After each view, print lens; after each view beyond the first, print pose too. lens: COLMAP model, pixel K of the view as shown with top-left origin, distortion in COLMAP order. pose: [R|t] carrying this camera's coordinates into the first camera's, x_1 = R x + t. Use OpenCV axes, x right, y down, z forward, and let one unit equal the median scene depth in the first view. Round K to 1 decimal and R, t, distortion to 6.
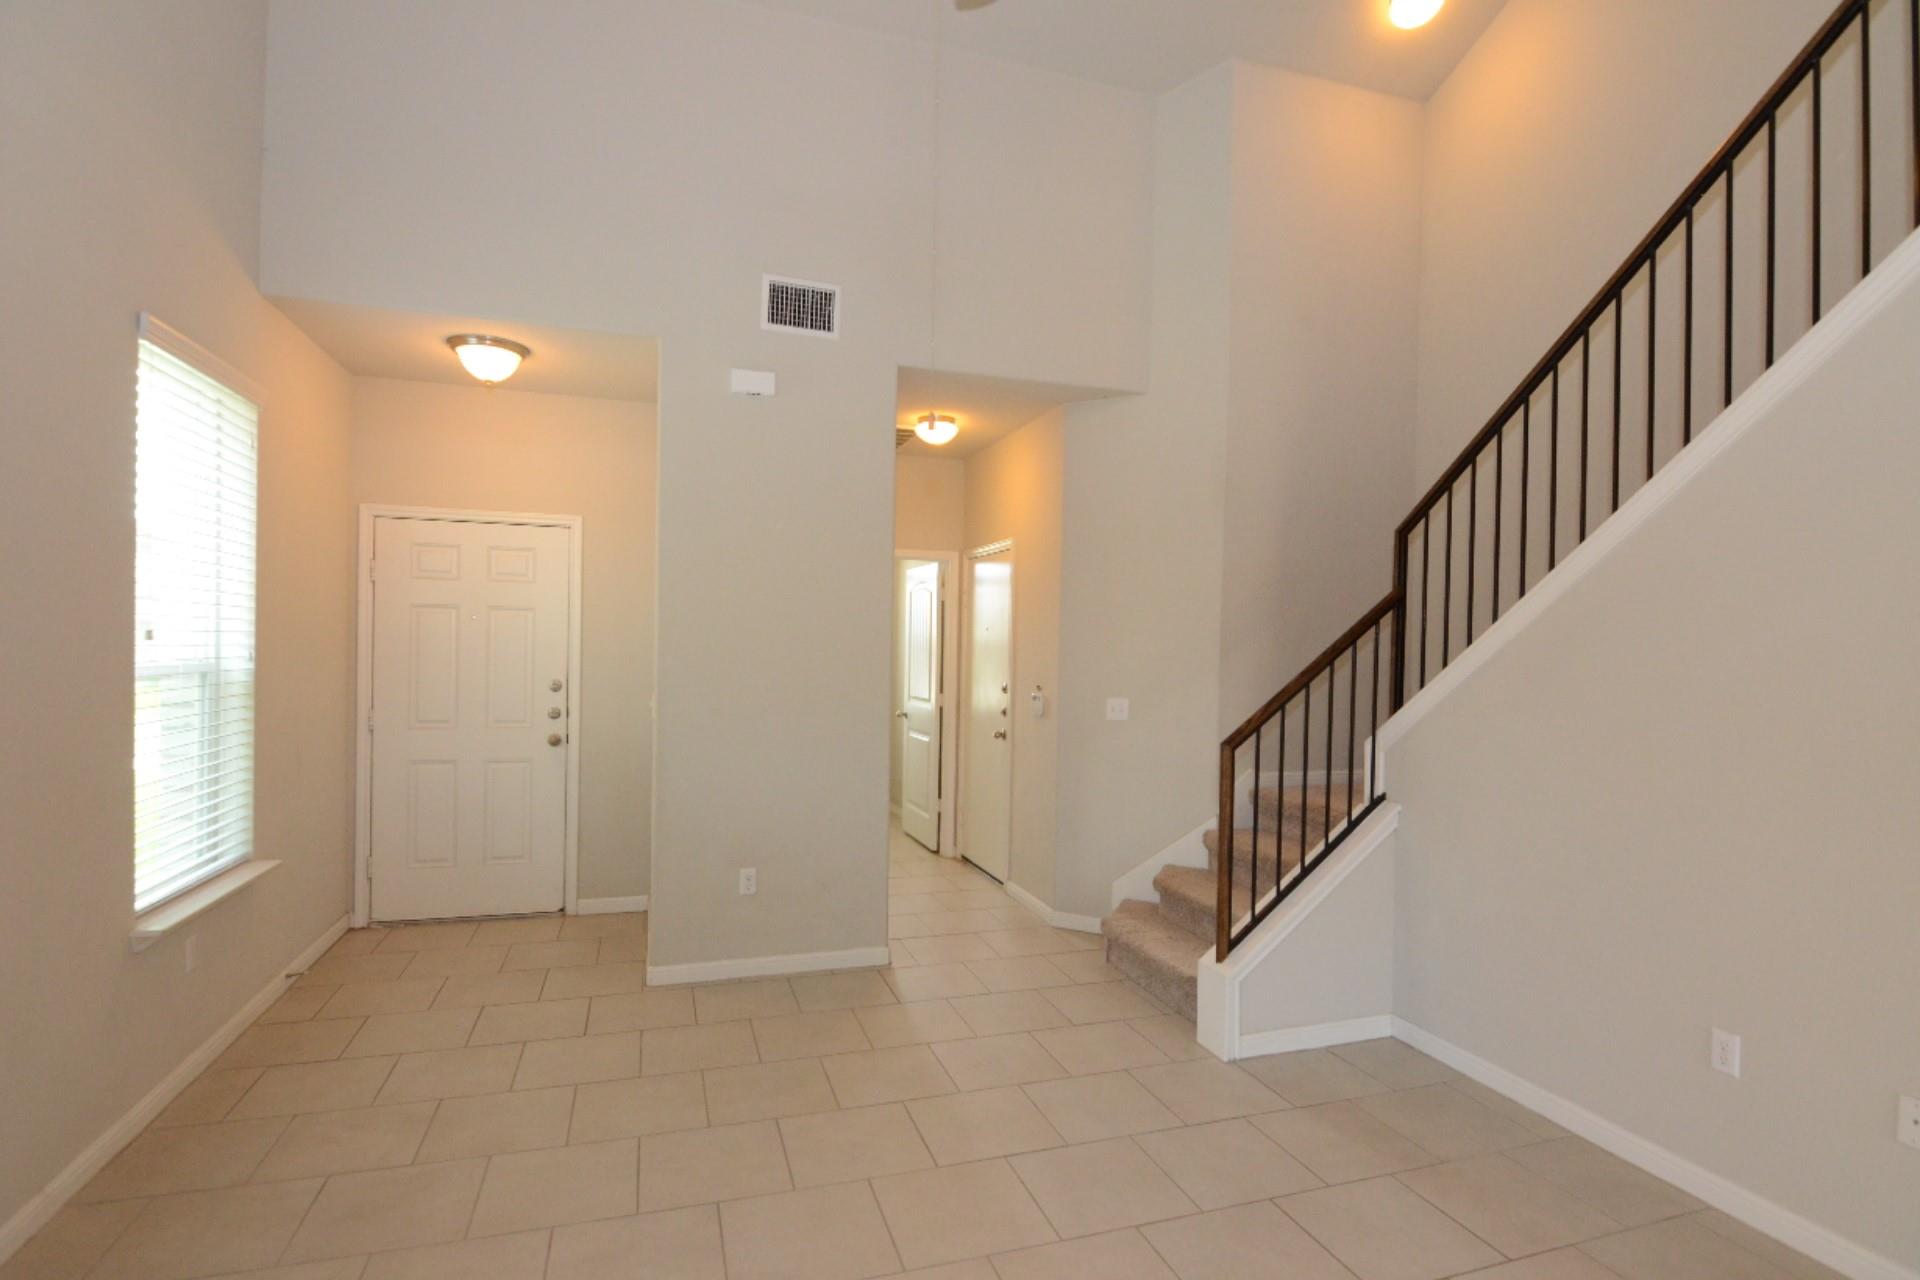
lens RADIAL K [[939.1, 0, 958.9], [0, 939.1, 652.4], [0, 0, 1]] dist [0.001628, -0.014029]
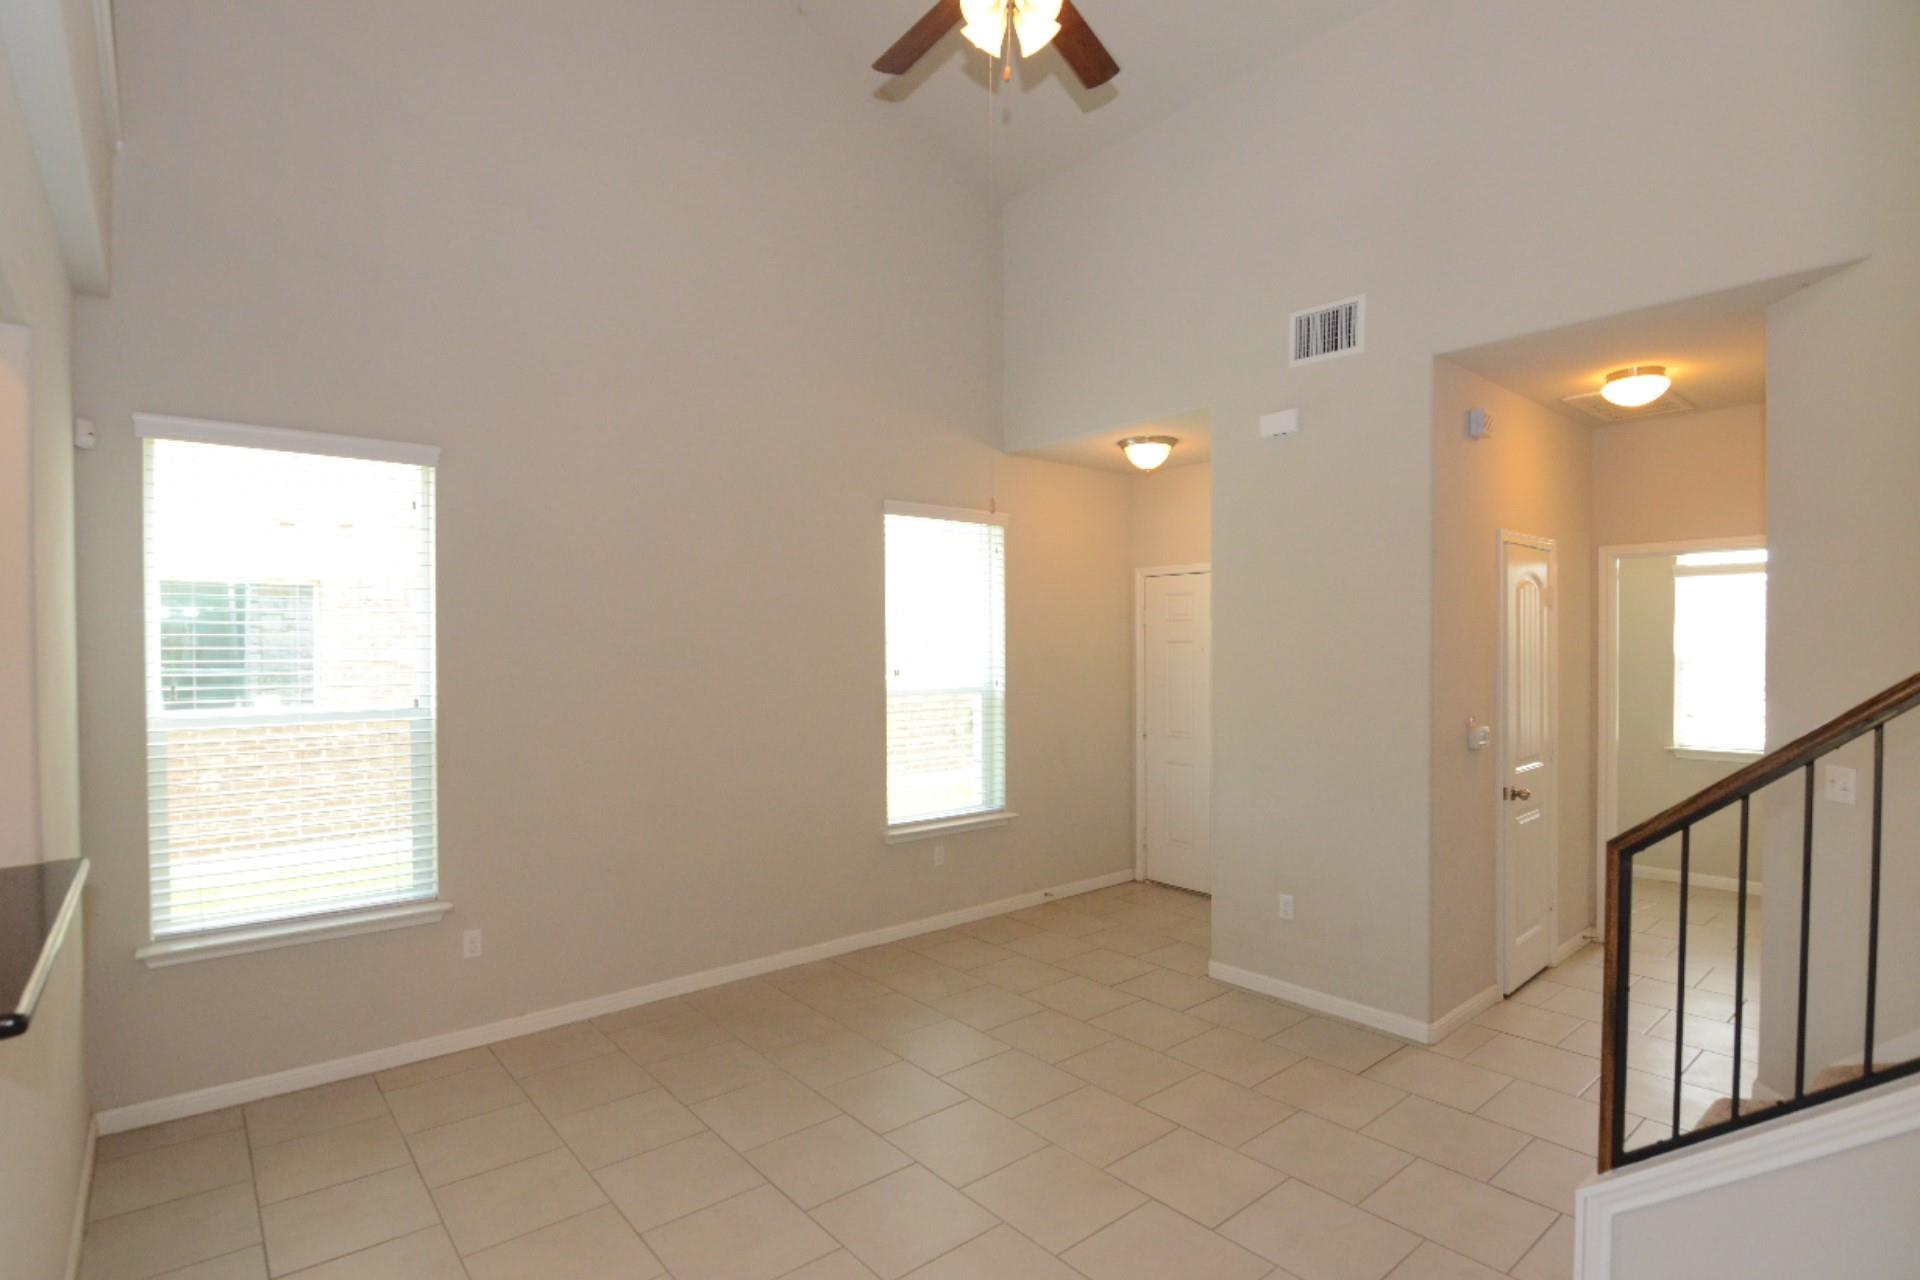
lens RADIAL K [[939.1, 0, 958.9], [0, 939.1, 652.4], [0, 0, 1]] dist [0.001628, -0.014029]
pose [[0.372845, -0.013338, -0.927798, 0.602779], [0.004604, 0.999911, -0.012524, -0.023809], [0.927882, 0.000398, 0.372873, 0.285197]]
